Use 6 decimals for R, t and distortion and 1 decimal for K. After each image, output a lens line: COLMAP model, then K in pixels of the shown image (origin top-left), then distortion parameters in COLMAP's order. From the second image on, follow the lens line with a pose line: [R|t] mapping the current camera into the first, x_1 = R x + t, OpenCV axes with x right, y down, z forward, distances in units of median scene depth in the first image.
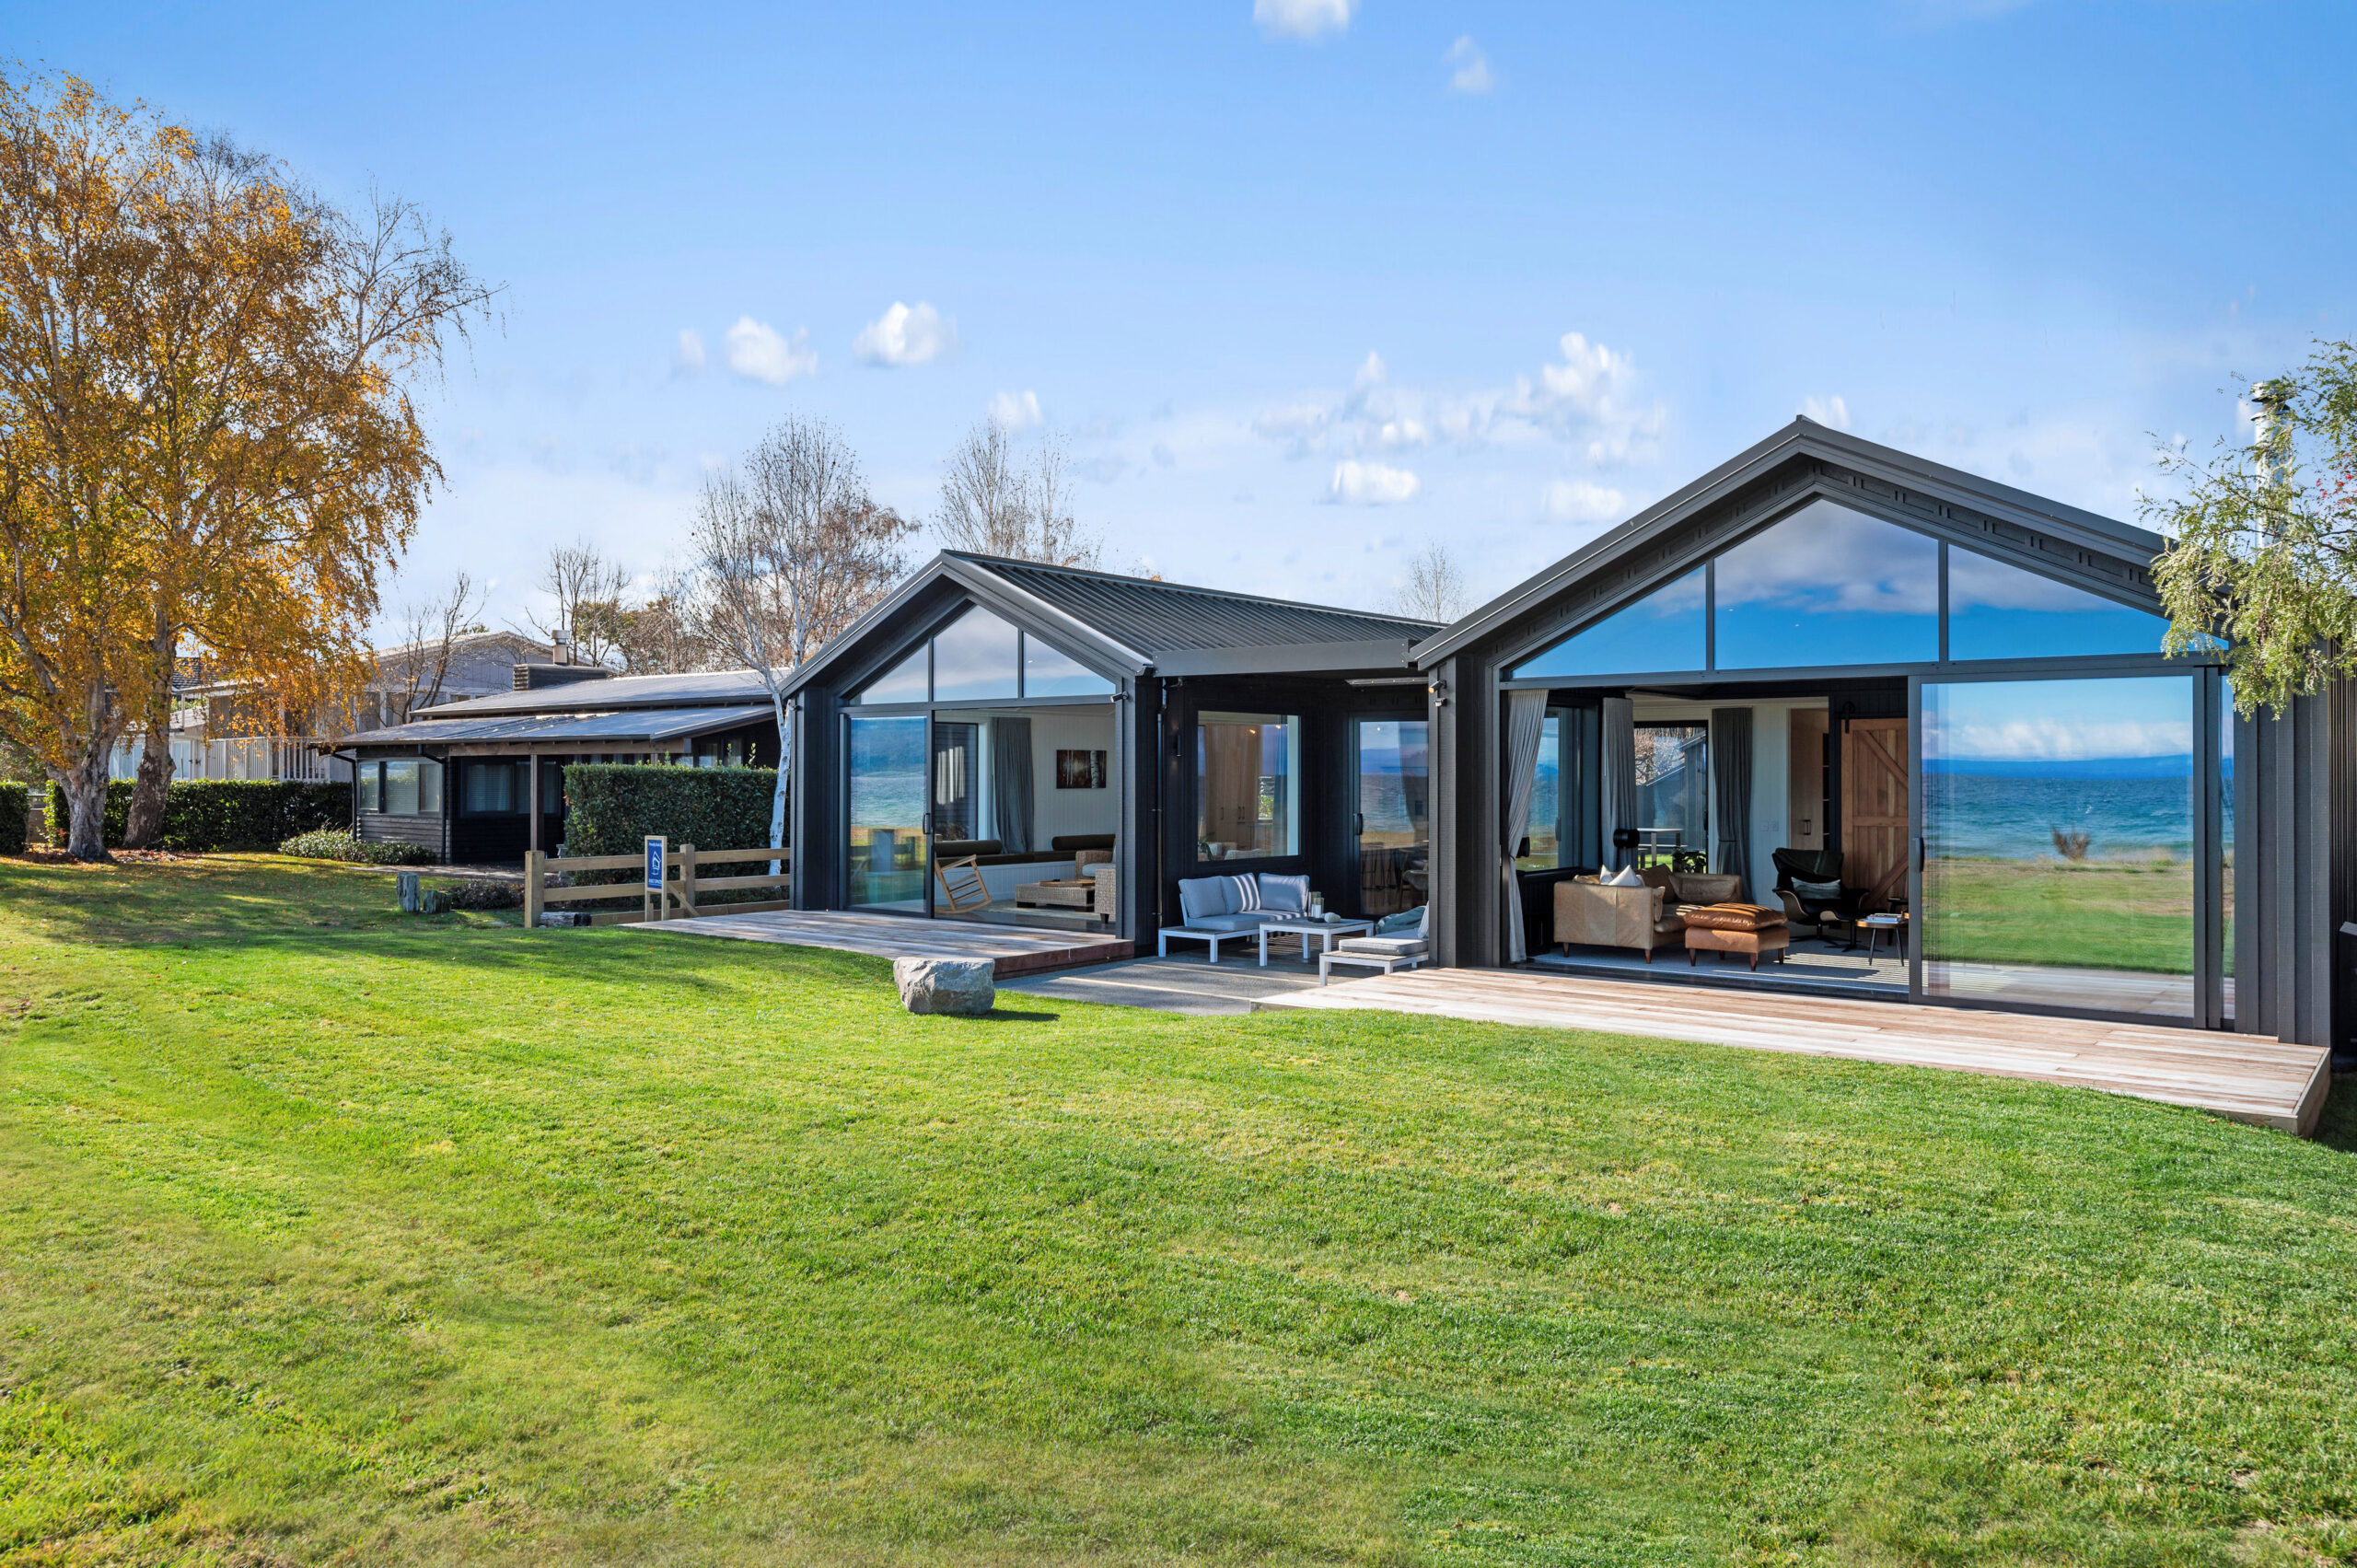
lens RADIAL K [[1642.6, 0, 1178.5], [0, 1642.6, 784.0], [0, 0, 1]] dist [0.002866, 0.000135]
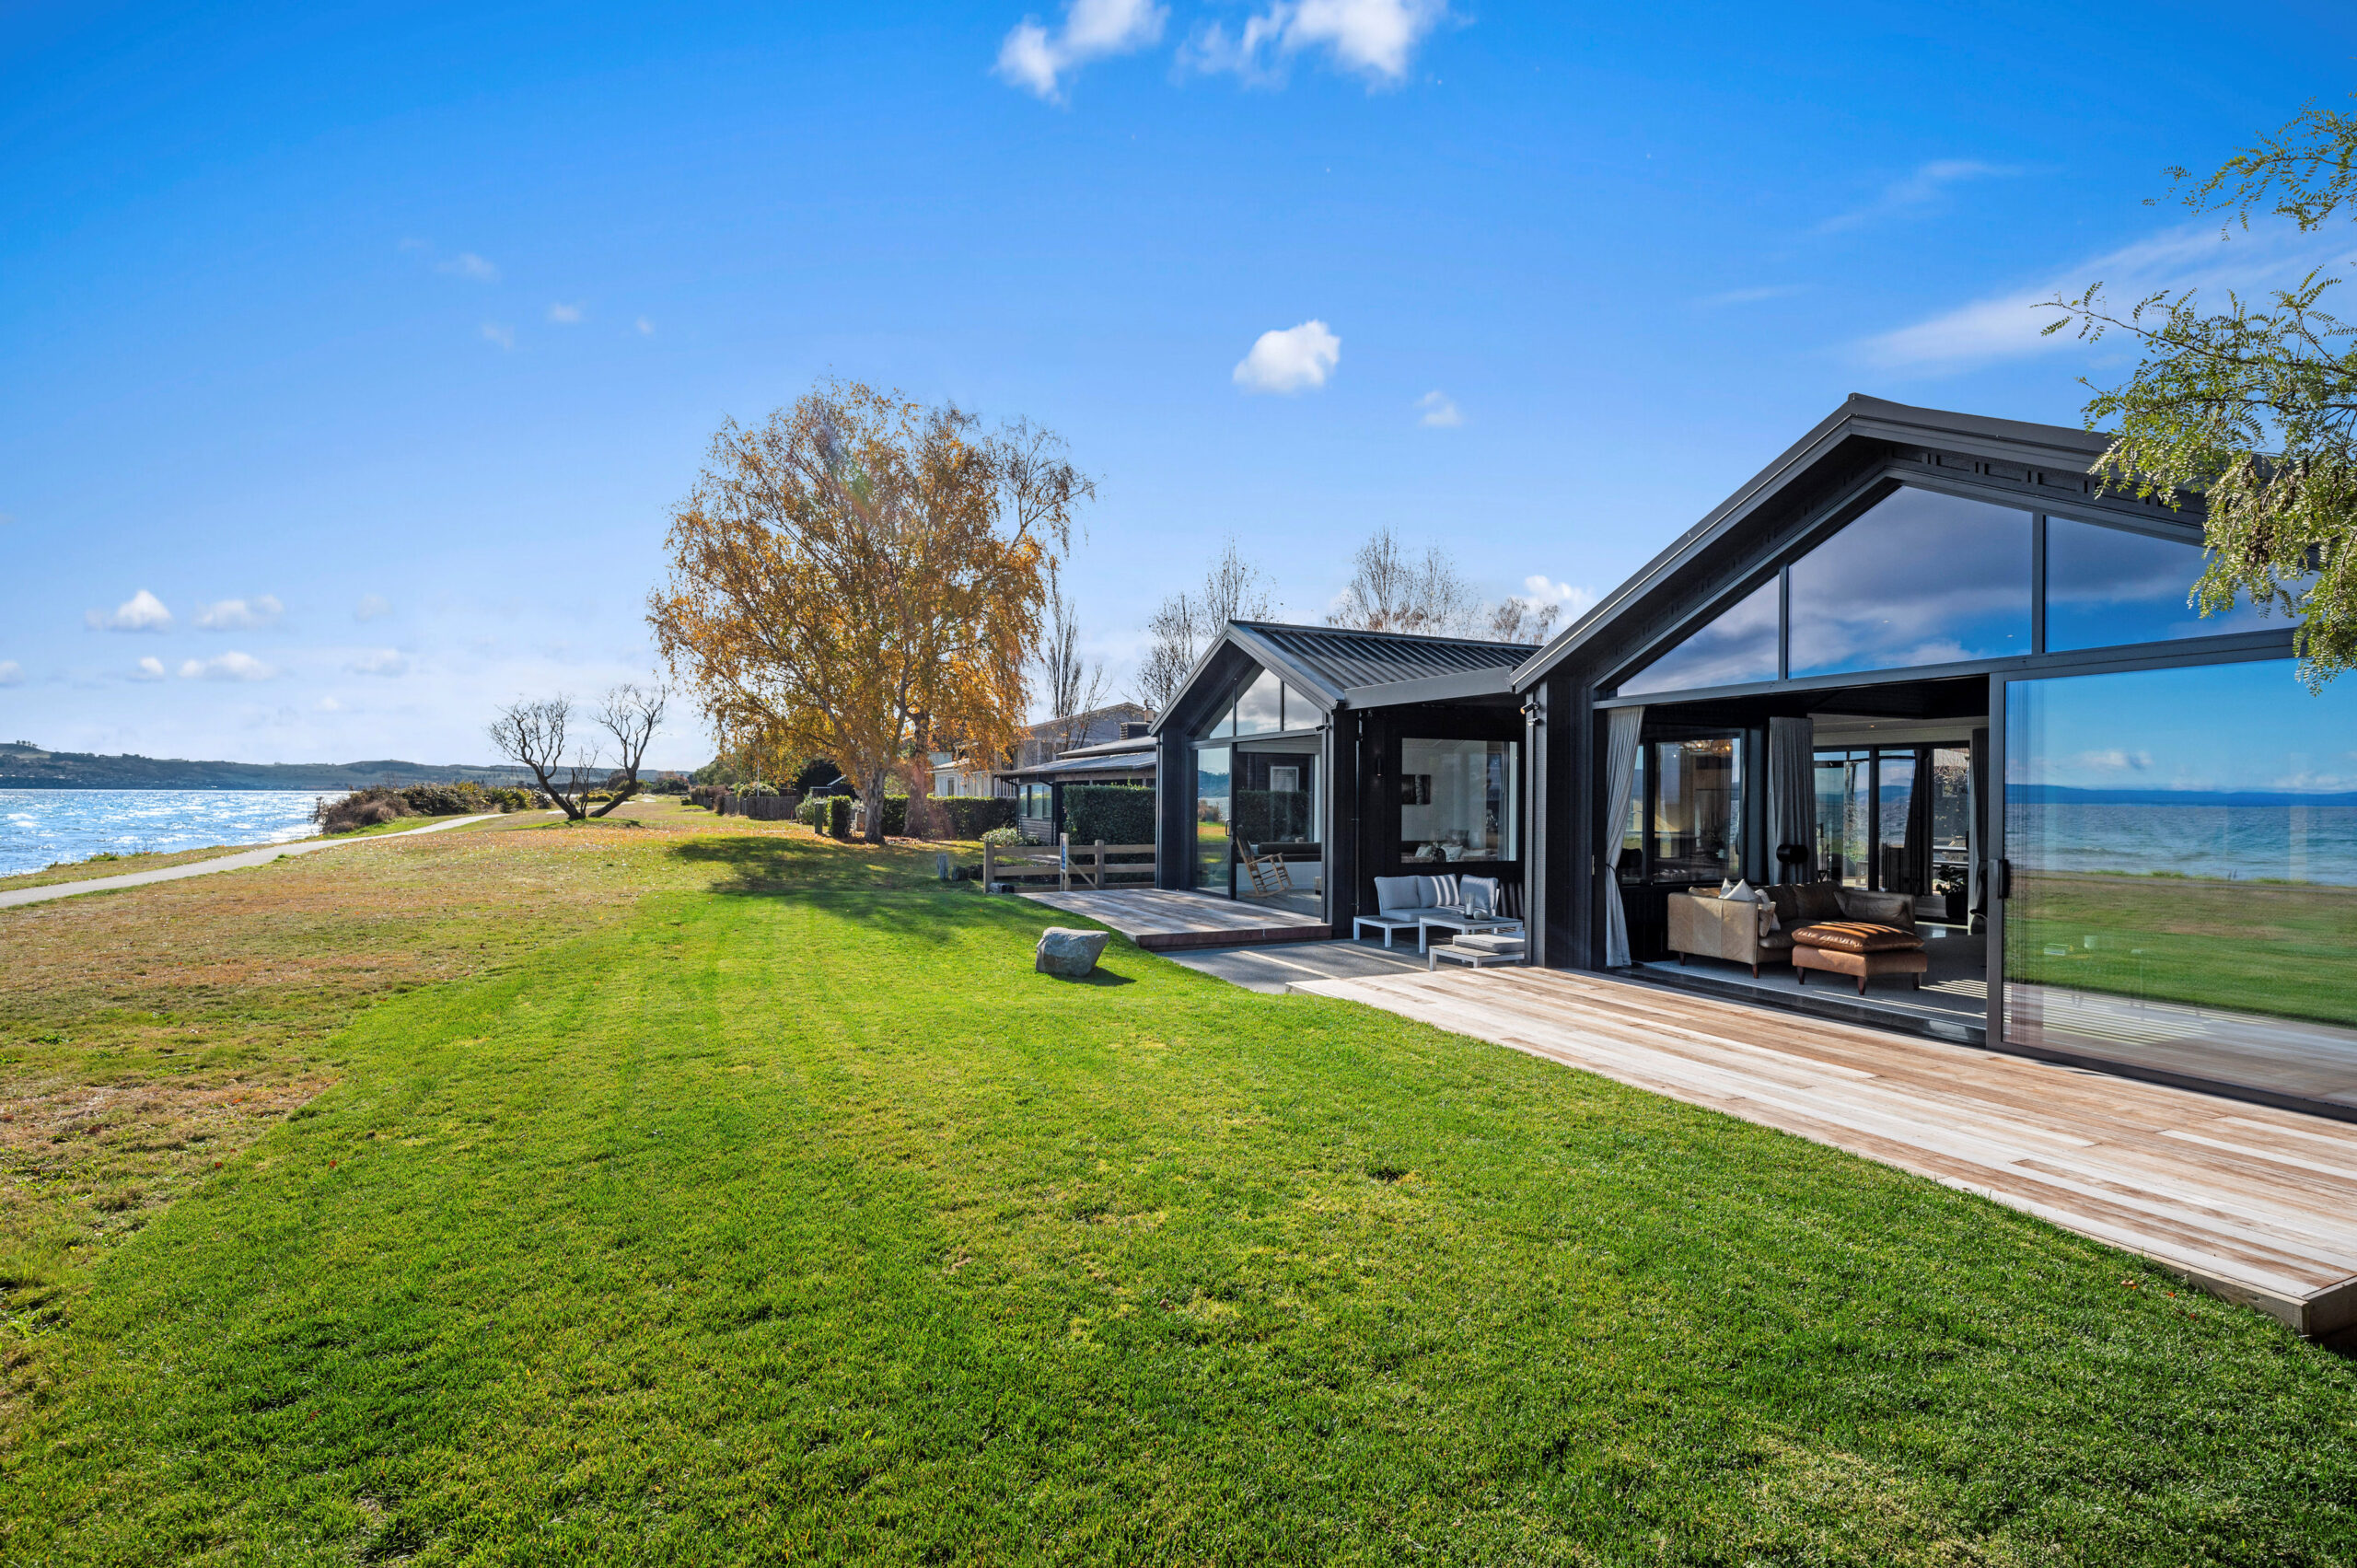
lens RADIAL K [[1108.0, 0, 1187.2], [0, 1108.0, 797.7], [0, 0, 1]] dist [-0.001313, 0.000035]
pose [[0.893908, 0.007132, -0.448195, 0.251638], [-0.011212, 0.999916, -0.006451, 0.007106], [0.448111, 0.010792, 0.893913, 0.218912]]
